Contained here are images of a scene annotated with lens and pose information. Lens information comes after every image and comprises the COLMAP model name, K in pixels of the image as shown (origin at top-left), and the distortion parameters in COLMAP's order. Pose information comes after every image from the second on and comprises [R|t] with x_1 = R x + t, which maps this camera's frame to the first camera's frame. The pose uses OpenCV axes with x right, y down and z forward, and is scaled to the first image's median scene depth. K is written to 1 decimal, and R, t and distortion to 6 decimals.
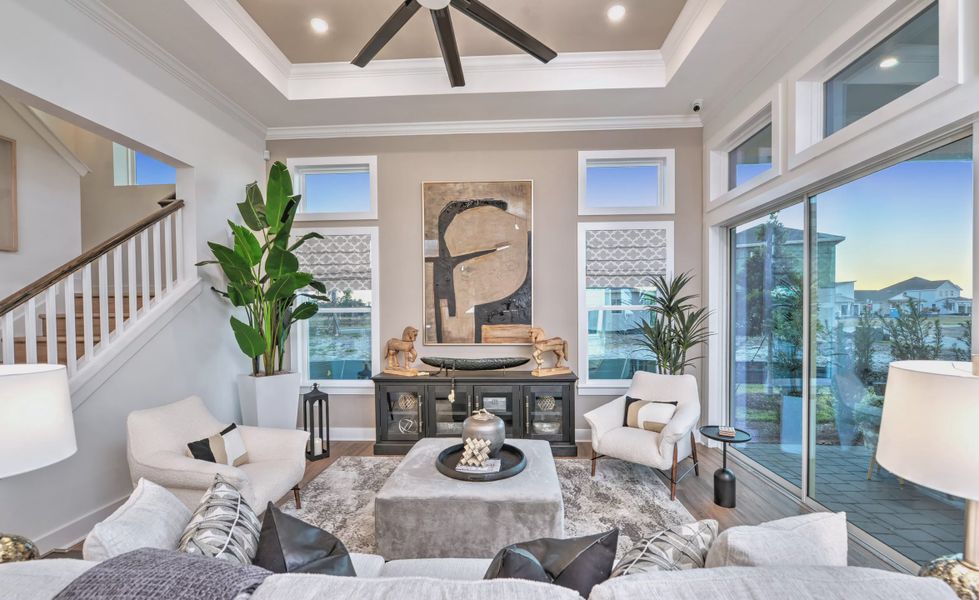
lens RADIAL K [[401.3, 0, 490.4], [0, 401.3, 319.3], [0, 0, 1]] dist [-0.001099, -0.000300]
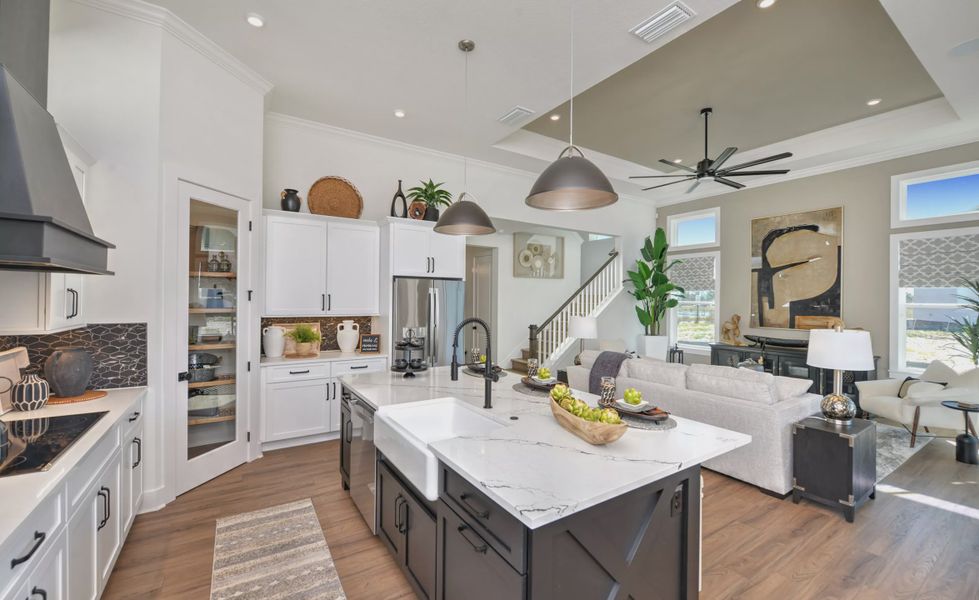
lens RADIAL K [[401.3, 0, 495.5], [0, 401.3, 295.7], [0, 0, 1]] dist [-0.001099, -0.000300]
pose [[0.592366, 0.006793, -0.805640, 0.485531], [-0.029978, 0.999458, -0.013614, -0.005279], [0.805111, 0.032216, 0.592249, -0.666538]]
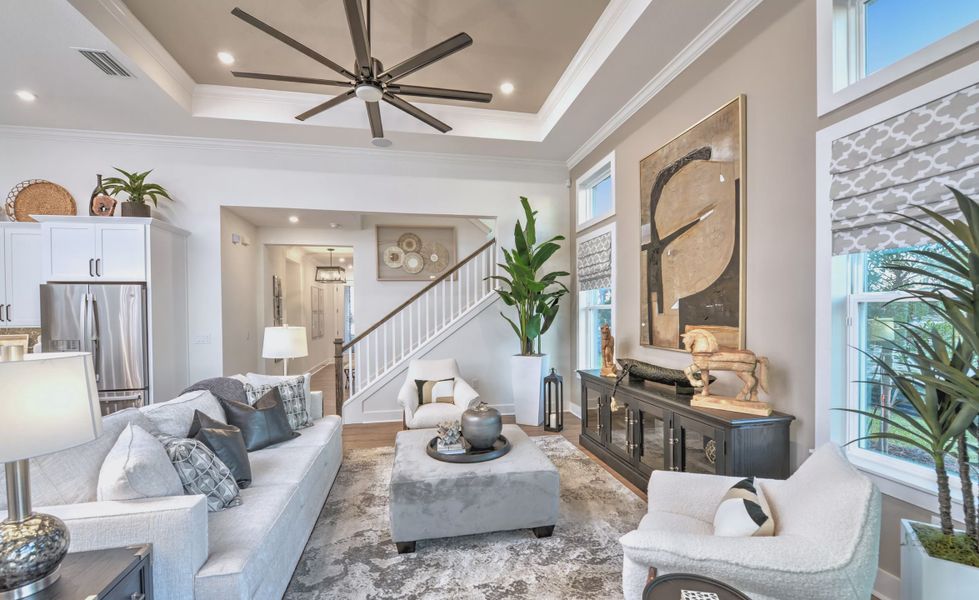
lens RADIAL K [[401.3, 0, 483.6], [0, 401.3, 315.8], [0, 0, 1]] dist [-0.001099, -0.000300]
pose [[0.236166, 0.012540, -0.971632, 0.616272], [-0.011989, 0.999878, 0.009990, -0.006272], [0.971639, 0.009290, 0.236288, 0.465915]]
